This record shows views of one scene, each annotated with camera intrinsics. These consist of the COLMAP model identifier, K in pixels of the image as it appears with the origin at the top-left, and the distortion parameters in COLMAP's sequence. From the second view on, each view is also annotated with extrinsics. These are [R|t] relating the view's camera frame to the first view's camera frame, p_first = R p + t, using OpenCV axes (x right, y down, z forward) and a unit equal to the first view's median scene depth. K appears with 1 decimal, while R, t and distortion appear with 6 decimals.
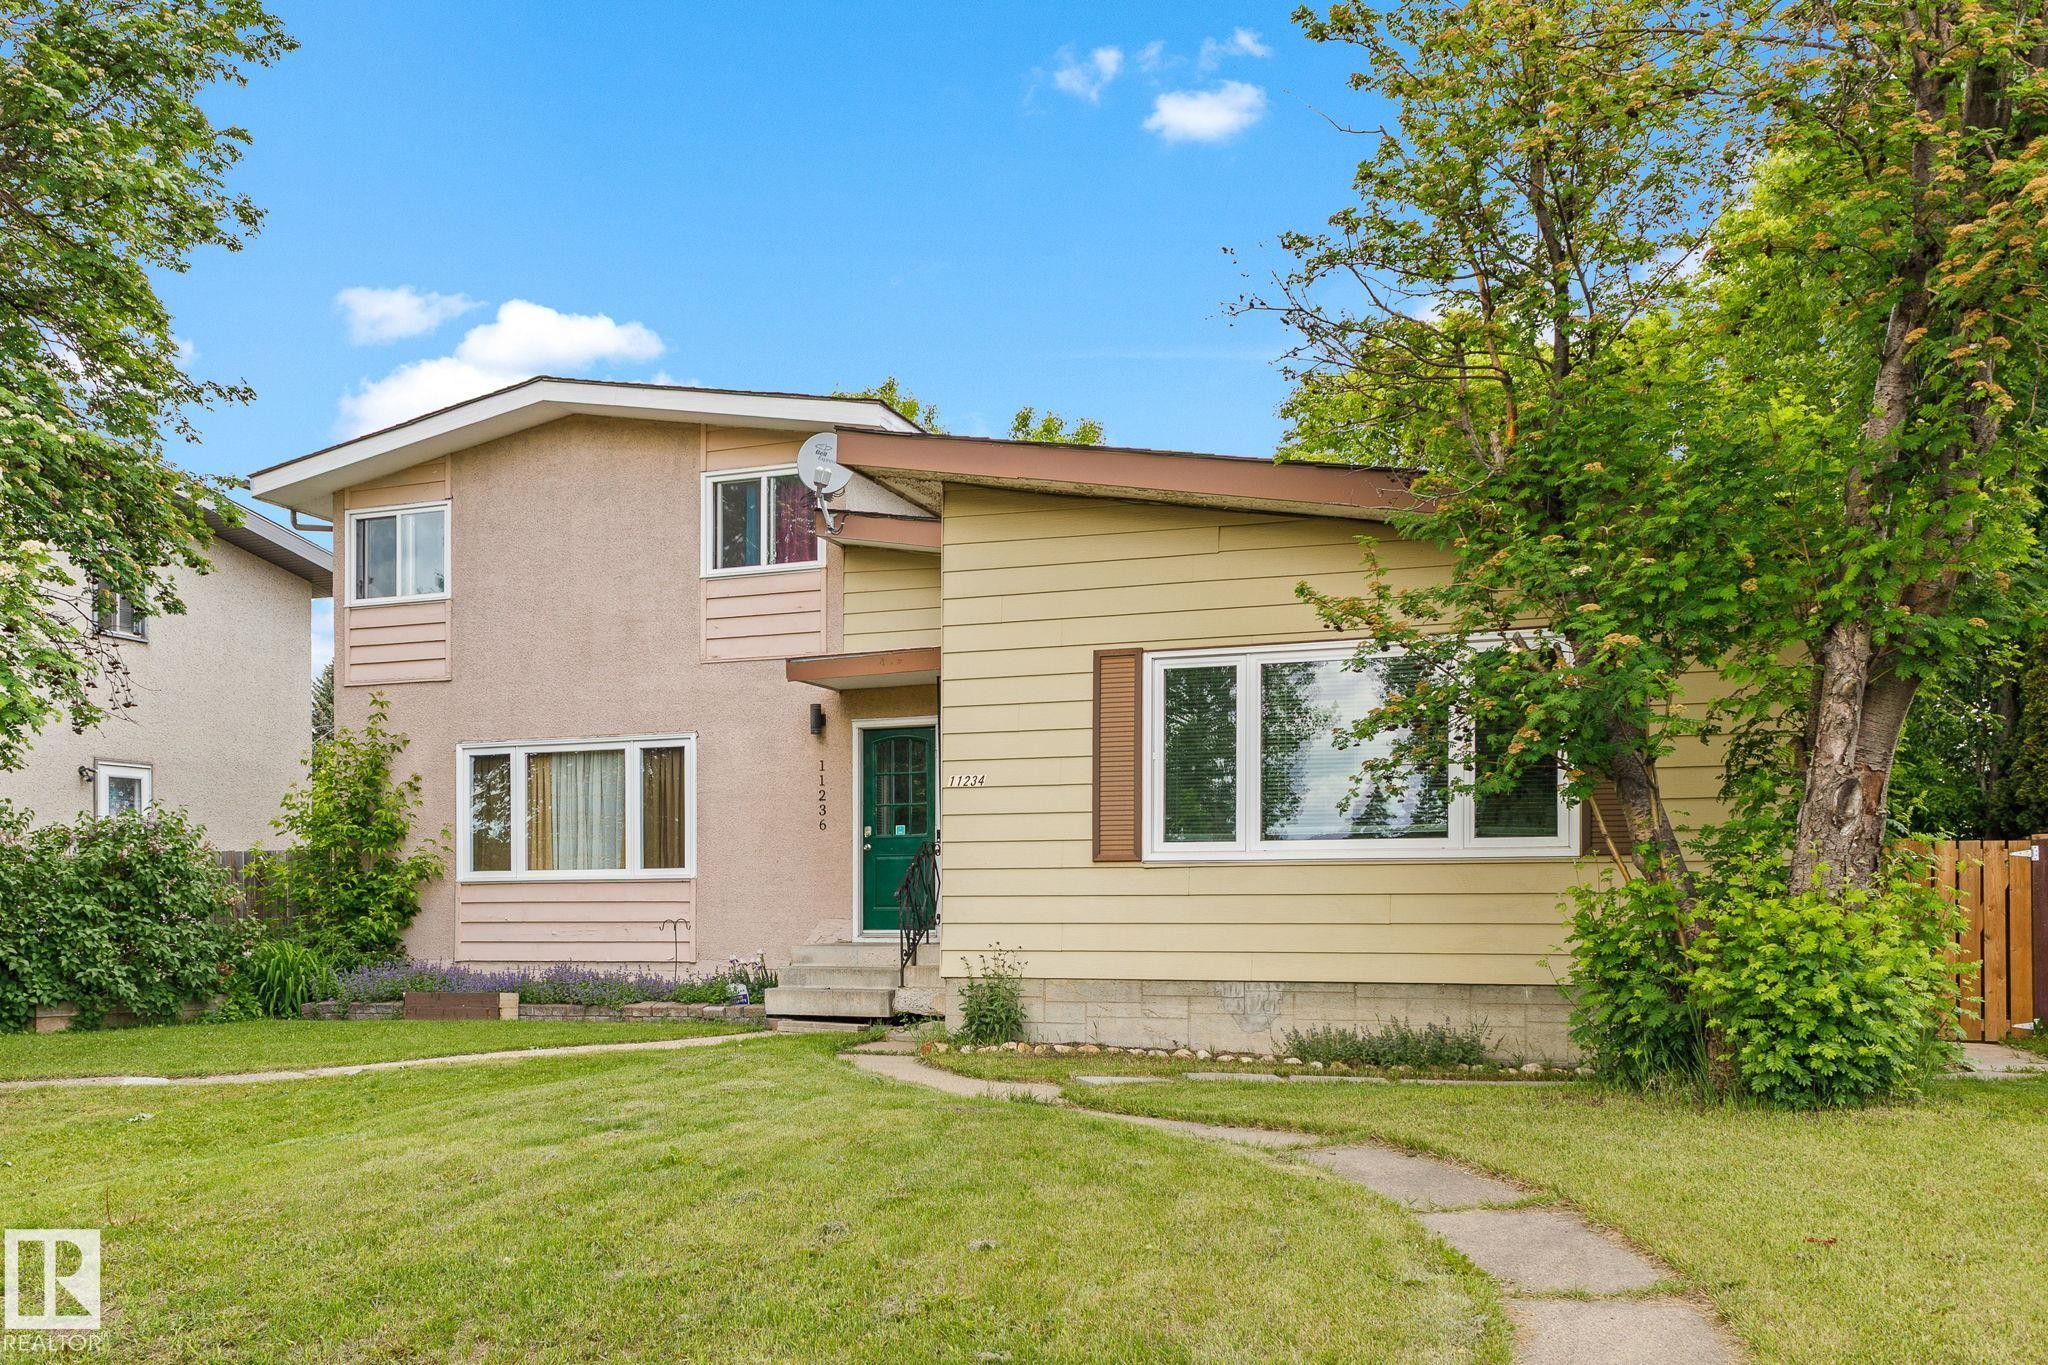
lens RADIAL K [[864.3, 0, 1036.4], [0, 864.3, 670.3], [0, 0, 1]] dist [0.002735, -0.000038]
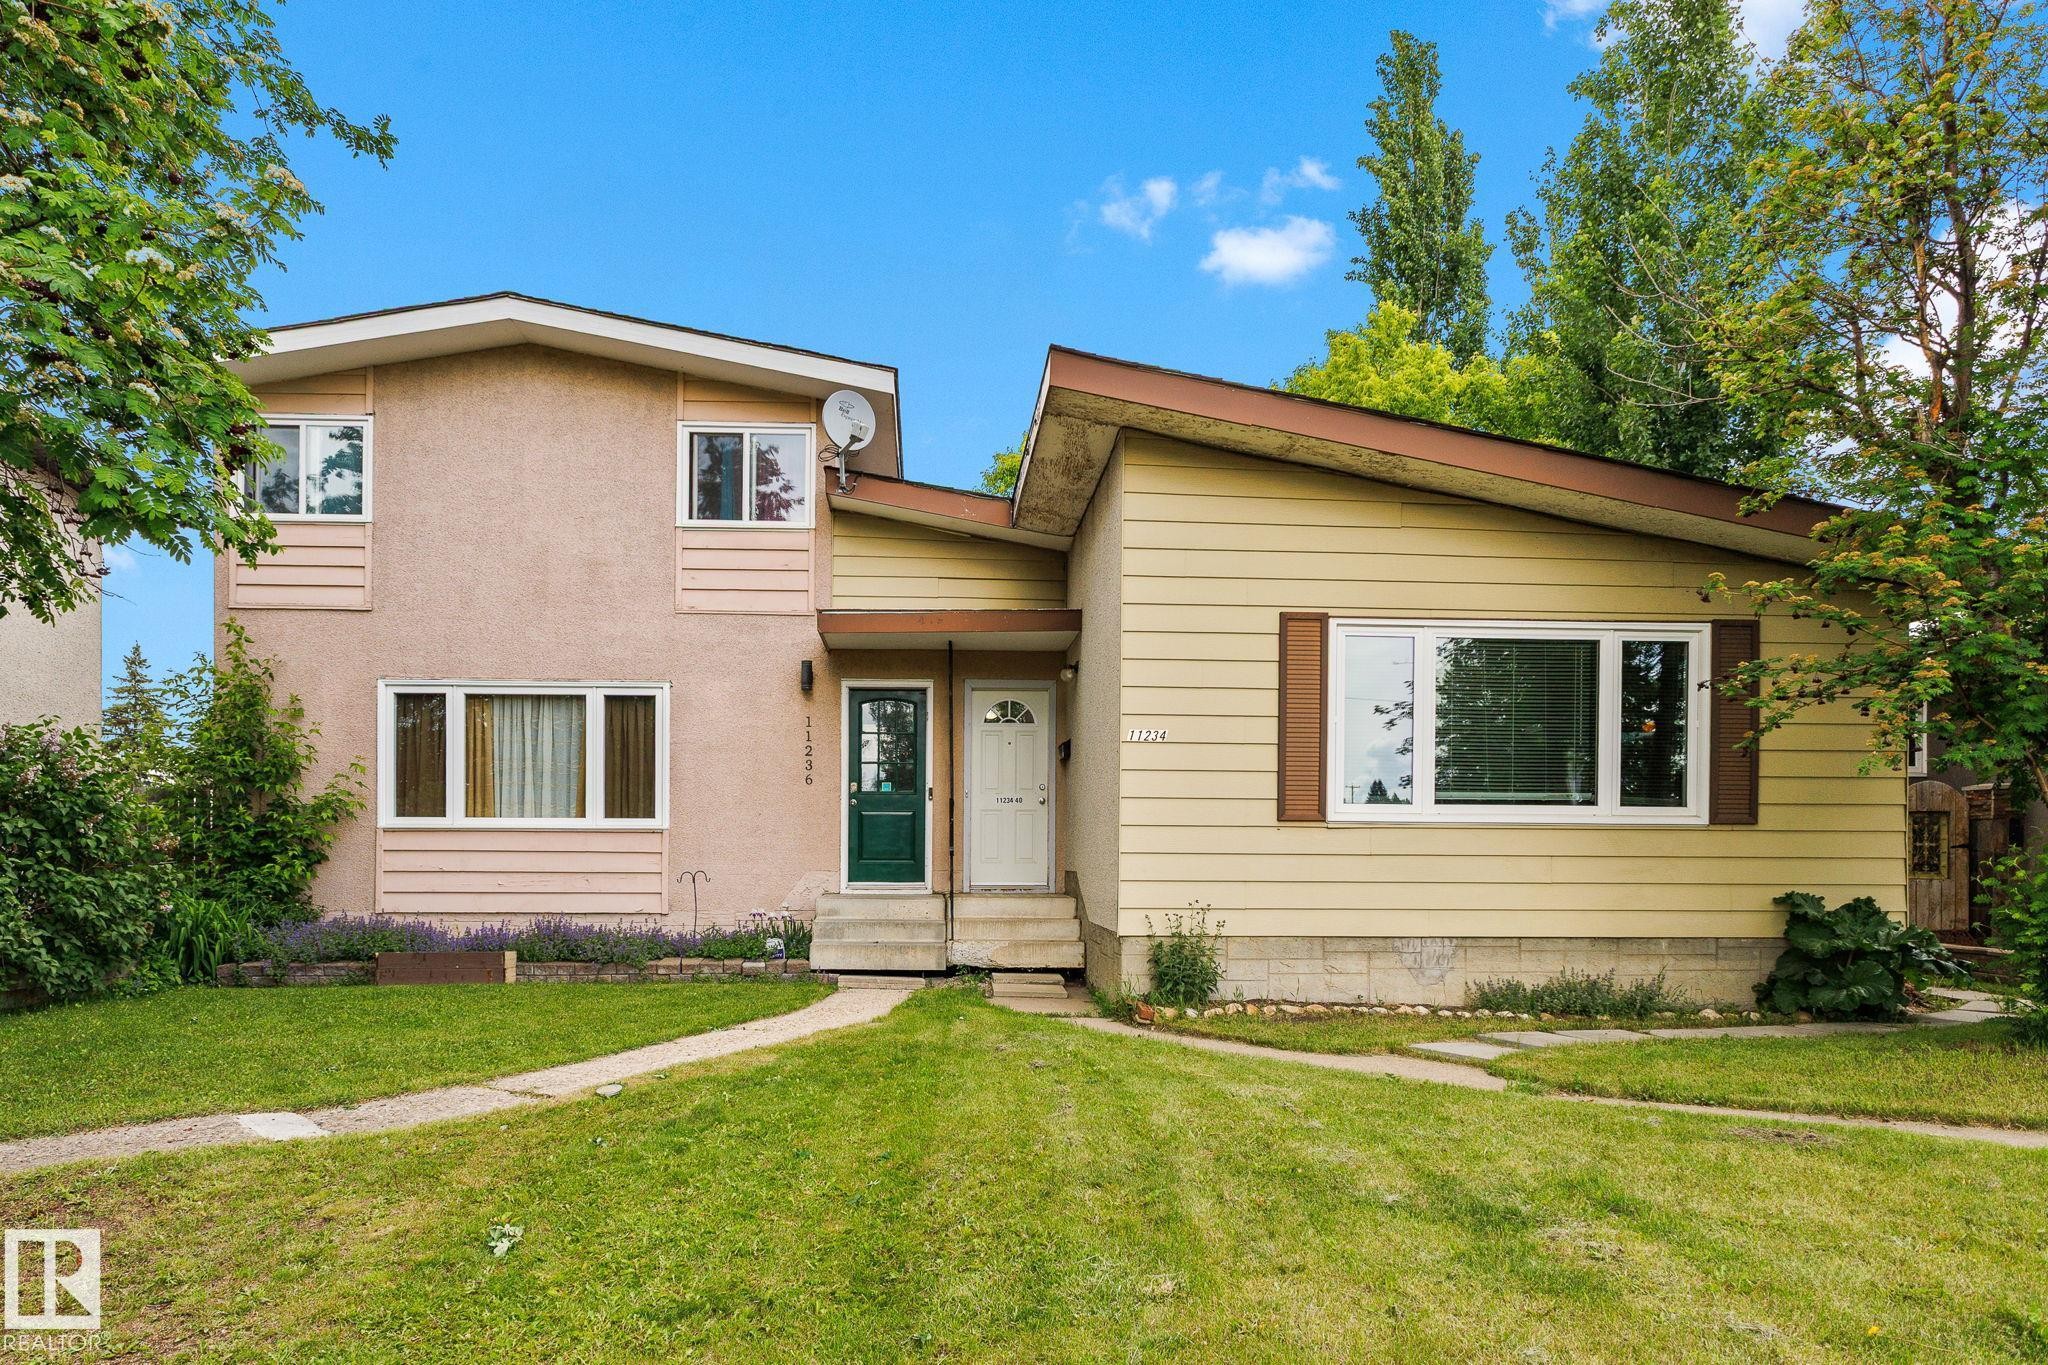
lens RADIAL K [[728.5, 0, 1024.0], [0, 728.5, 682.5], [0, 0, 1]] dist [-0.002690, -0.000019]
pose [[0.974715, 0.061746, 0.214752, -0.250002], [-0.067930, 0.997458, 0.021530, 0.037776], [-0.212877, -0.035573, 0.976431, 0.145307]]
